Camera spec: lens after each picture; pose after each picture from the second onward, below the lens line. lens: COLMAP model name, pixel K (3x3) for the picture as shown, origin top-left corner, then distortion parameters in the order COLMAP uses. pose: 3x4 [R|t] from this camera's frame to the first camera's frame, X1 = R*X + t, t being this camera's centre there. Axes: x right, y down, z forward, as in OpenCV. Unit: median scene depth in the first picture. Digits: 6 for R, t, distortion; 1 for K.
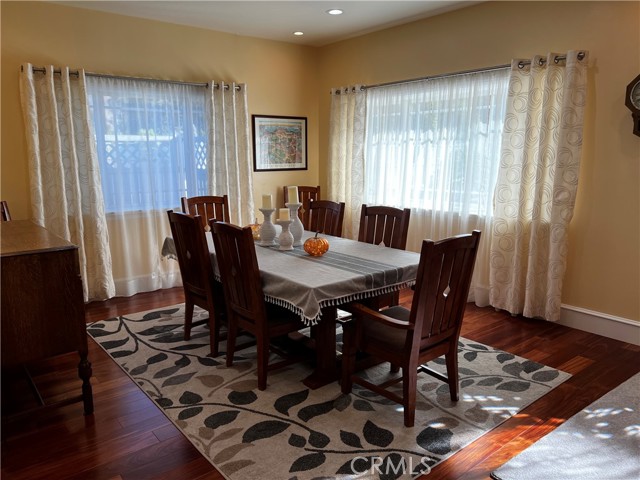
lens RADIAL K [[468.2, 0, 317.6], [0, 468.2, 242.5], [0, 0, 1]] dist [0.039710, -0.030024]
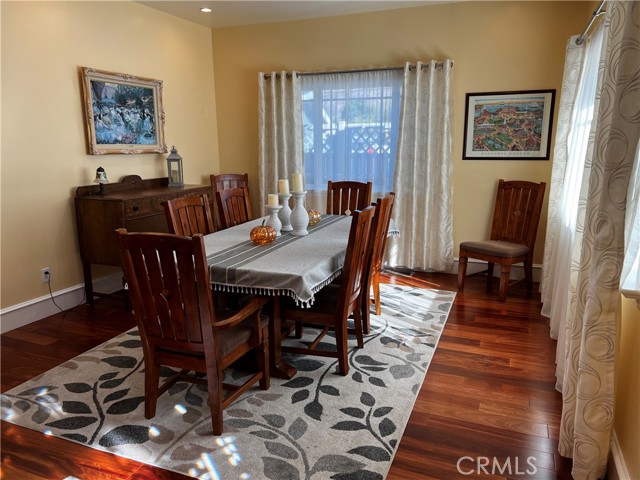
lens RADIAL K [[468.2, 0, 332.8], [0, 468.2, 252.1], [0, 0, 1]] dist [0.039710, -0.030024]
pose [[0.505979, 0.207084, -0.837318, 0.748585], [-0.159411, 0.976480, 0.145171, -0.105275], [0.847687, 0.060024, 0.527090, 0.503634]]
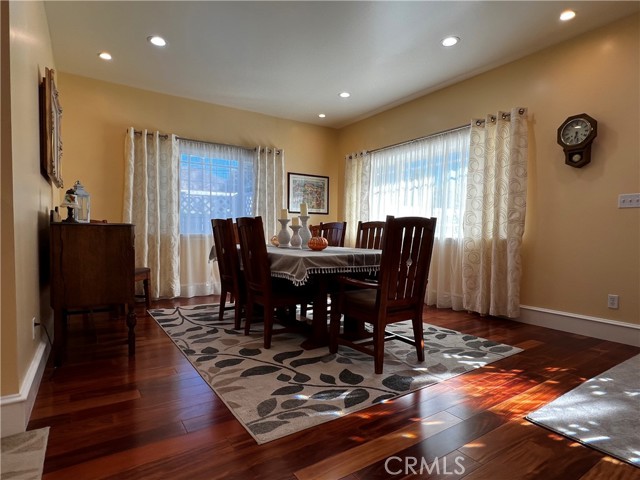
lens RADIAL K [[348.9, 0, 324.8], [0, 348.9, 245.7], [0, 0, 1]] dist [-0.001310, 0.003614]
pose [[0.996591, 0.014768, -0.081167, 0.080254], [-0.026585, 0.988854, -0.146495, 0.128305], [0.078099, 0.148154, 0.985876, 0.036637]]
